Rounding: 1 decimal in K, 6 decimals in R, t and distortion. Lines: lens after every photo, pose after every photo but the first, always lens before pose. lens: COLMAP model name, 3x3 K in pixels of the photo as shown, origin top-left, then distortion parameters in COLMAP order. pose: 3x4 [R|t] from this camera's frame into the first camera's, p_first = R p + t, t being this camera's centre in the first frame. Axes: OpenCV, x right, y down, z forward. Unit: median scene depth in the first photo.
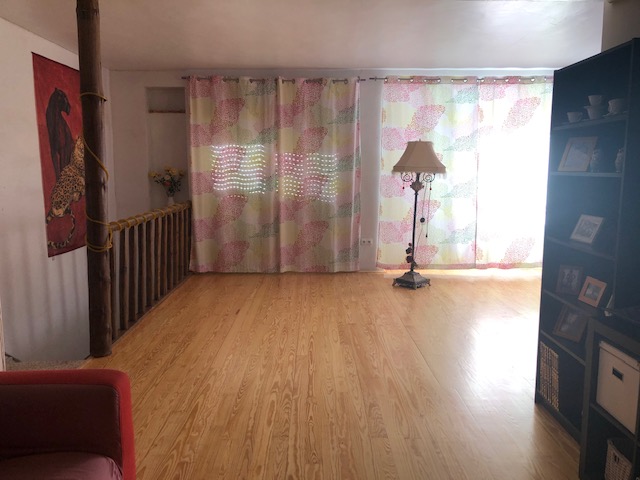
lens RADIAL K [[521.1, 0, 318.1], [0, 521.1, 239.9], [0, 0, 1]] dist [0.004872, -0.008877]
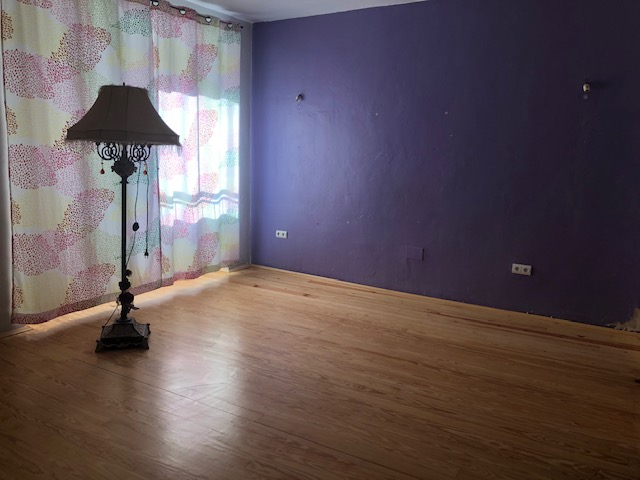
lens RADIAL K [[521.1, 0, 321.2], [0, 521.1, 235.9], [0, 0, 1]] dist [0.004872, -0.008877]
pose [[0.513772, -0.125162, 0.848748, -0.169792], [0.086159, 0.991827, 0.094107, -0.059562], [-0.853589, 0.024777, 0.520357, 0.486480]]
